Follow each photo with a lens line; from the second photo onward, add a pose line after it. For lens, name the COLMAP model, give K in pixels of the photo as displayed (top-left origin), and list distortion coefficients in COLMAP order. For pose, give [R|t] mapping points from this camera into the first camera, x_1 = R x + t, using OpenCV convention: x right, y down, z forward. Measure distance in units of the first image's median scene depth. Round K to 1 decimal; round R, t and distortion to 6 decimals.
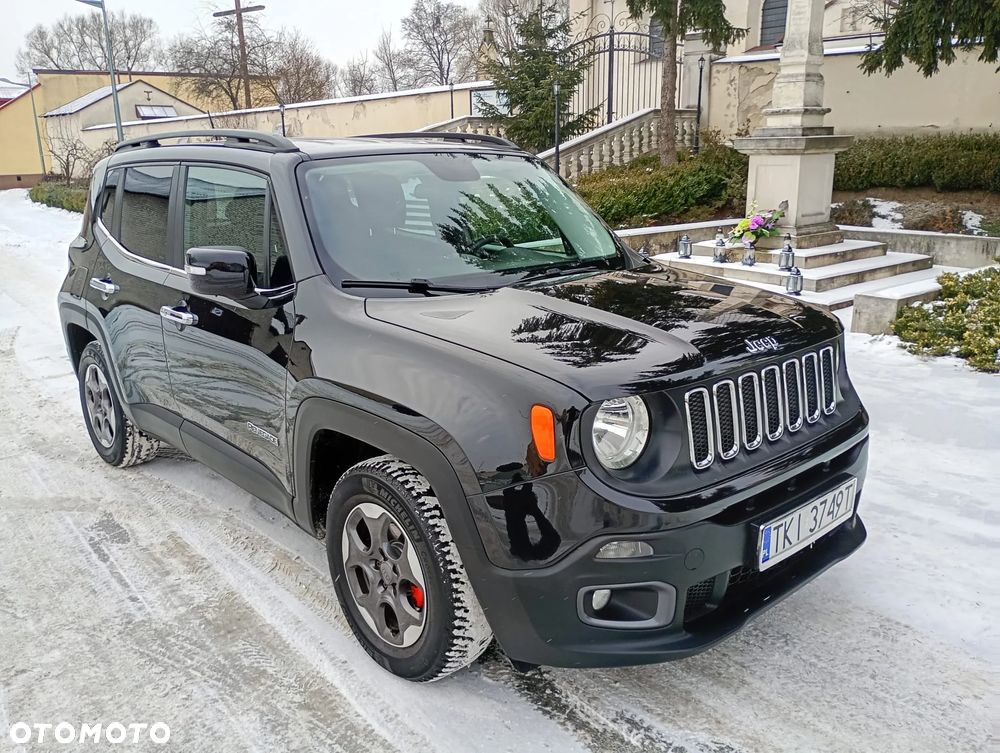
lens RADIAL K [[824.6, 0, 500.0], [0, 824.6, 376.5], [0, 0, 1]] dist [0.074465, -0.095651]
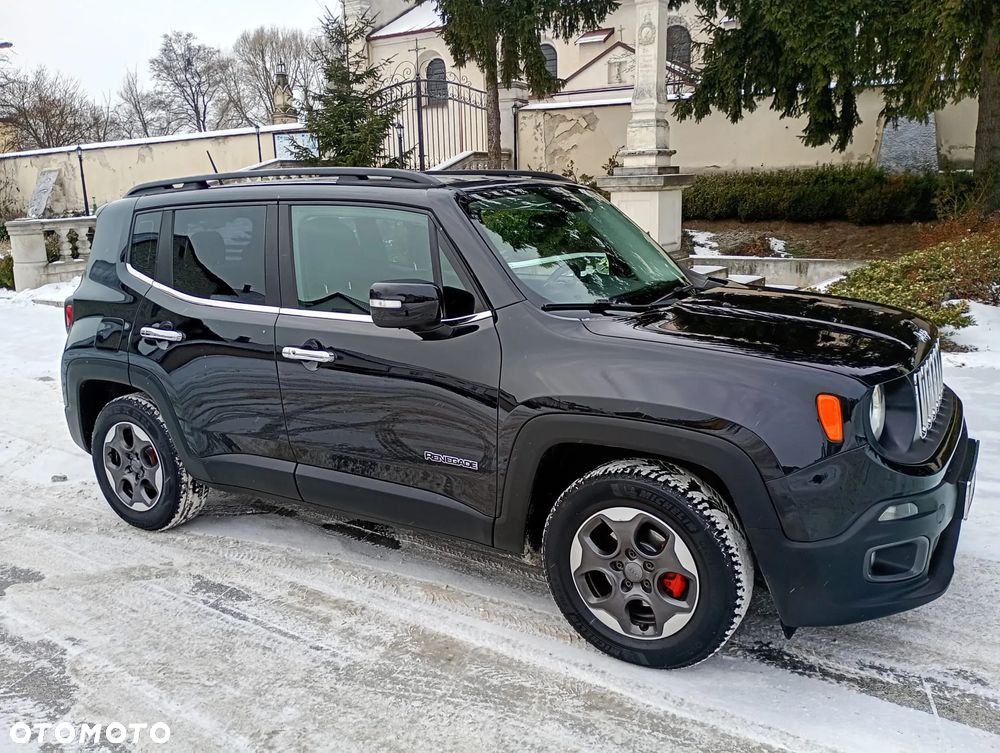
lens RADIAL K [[824.6, 0, 500.0], [0, 824.6, 376.5], [0, 0, 1]] dist [0.074465, -0.095651]
pose [[0.960487, -0.076134, 0.267709, -0.353306], [0.089046, 0.995362, -0.036408, 0.006286], [-0.263696, 0.058808, 0.962812, 0.001209]]
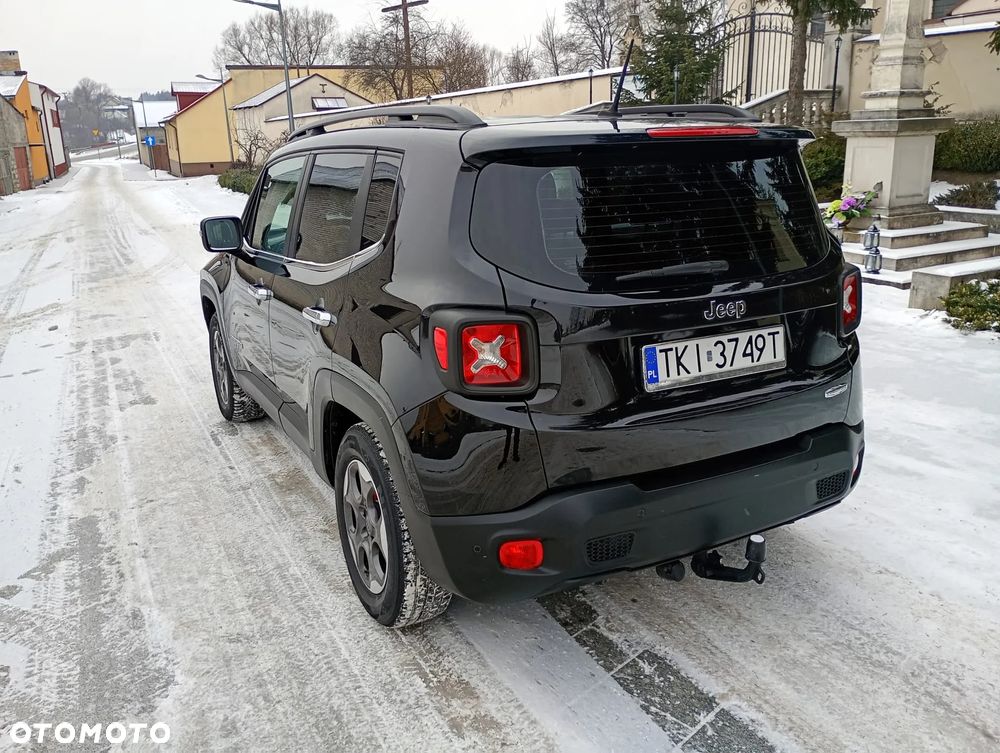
lens RADIAL K [[824.6, 0, 500.0], [0, 824.6, 376.5], [0, 0, 1]] dist [0.074465, -0.095651]
pose [[0.981828, 0.040640, -0.185368, 0.194097], [-0.037253, 0.999070, 0.021724, 0.049448], [0.186079, -0.014423, 0.982429, -0.216146]]
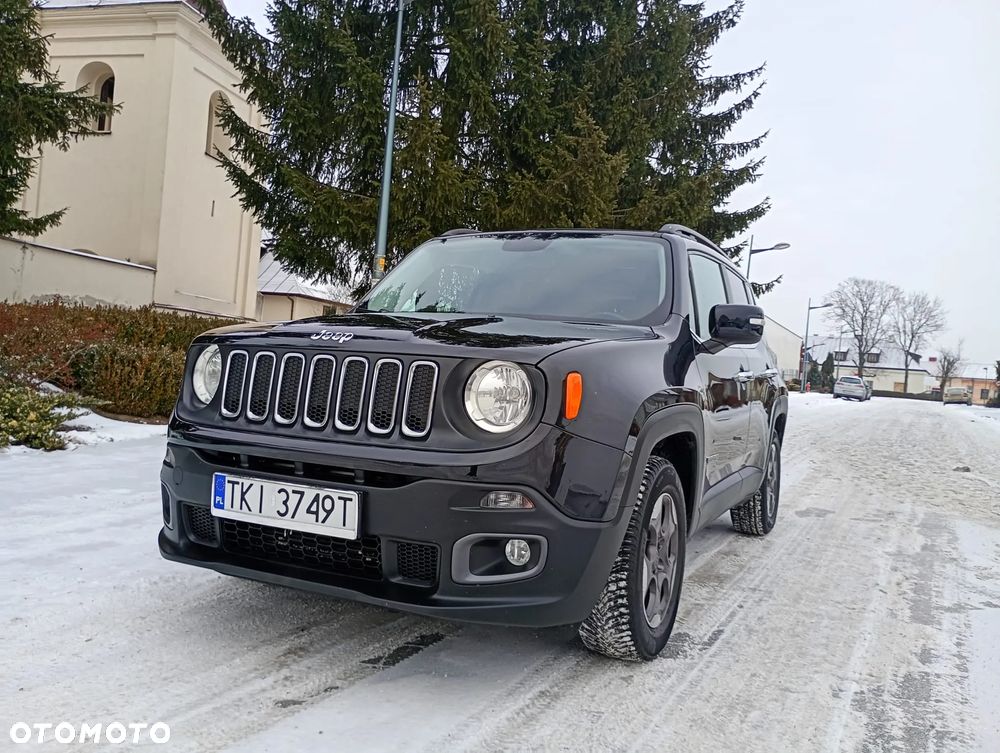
lens RADIAL K [[827.2, 0, 500.0], [0, 827.2, 376.5], [0, 0, 1]] dist [0.070926, -0.096232]
pose [[-0.423226, -0.020065, 0.905802, -1.000570], [0.173467, 0.979465, 0.102747, -0.163425], [-0.889263, 0.200612, -0.411055, 1.280318]]
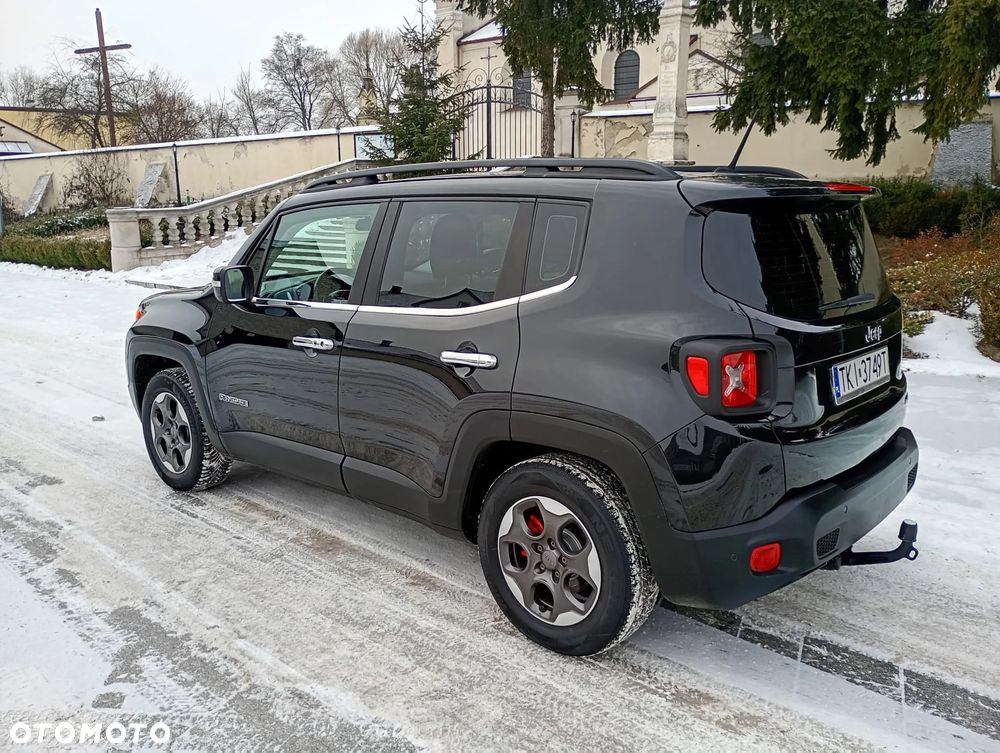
lens RADIAL K [[824.6, 0, 500.0], [0, 824.6, 376.5], [0, 0, 1]] dist [0.074465, -0.095651]
pose [[0.986313, -0.025406, 0.162917, -0.183522], [0.032940, 0.998501, -0.043714, 0.066149], [-0.161562, 0.048482, 0.985671, -0.254696]]
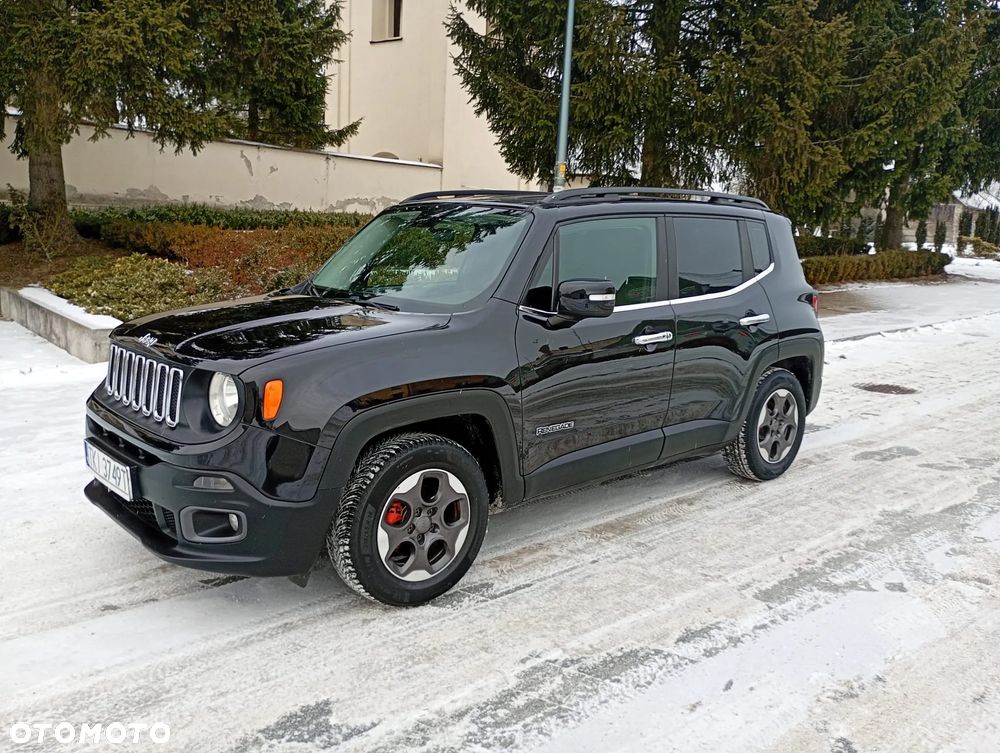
lens RADIAL K [[827.9, 0, 500.0], [0, 827.9, 376.5], [0, 0, 1]] dist [0.080748, -0.112615]
pose [[-0.046466, -0.165504, 0.985114, -1.201512], [0.226634, 0.958716, 0.171759, -0.178857], [-0.972871, 0.231241, -0.007038, 0.813681]]
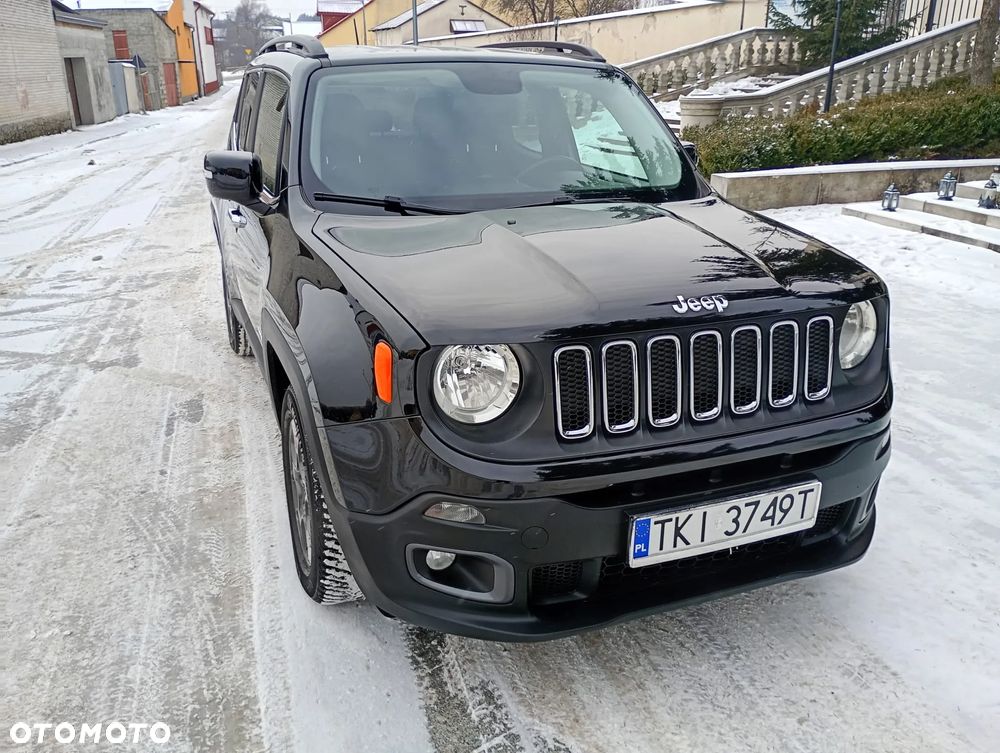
lens RADIAL K [[824.6, 0, 500.0], [0, 824.6, 376.5], [0, 0, 1]] dist [0.074465, -0.095651]
pose [[0.935585, 0.138536, -0.324790, 0.240683], [-0.108732, 0.988157, 0.108276, -0.020646], [0.335944, -0.065986, 0.939568, 0.091791]]
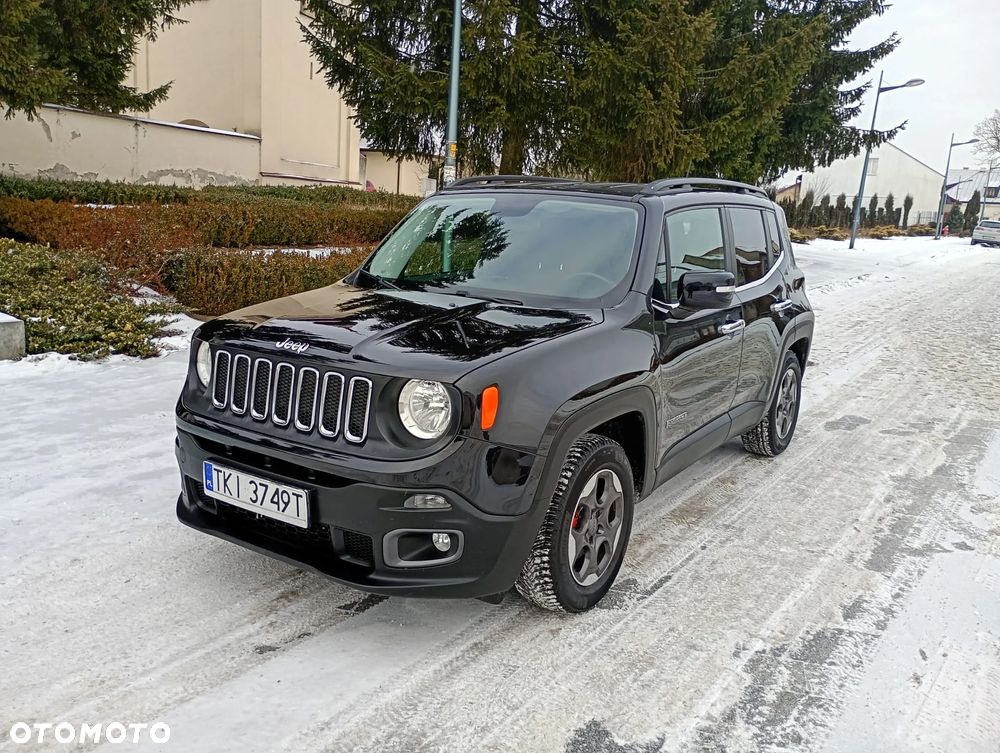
lens RADIAL K [[824.6, 0, 500.0], [0, 824.6, 376.5], [0, 0, 1]] dist [0.074465, -0.095651]
pose [[-0.294017, -0.187139, 0.937301, -1.108798], [0.207275, 0.944824, 0.253661, -0.269580], [-0.933055, 0.268860, -0.239005, 1.141479]]
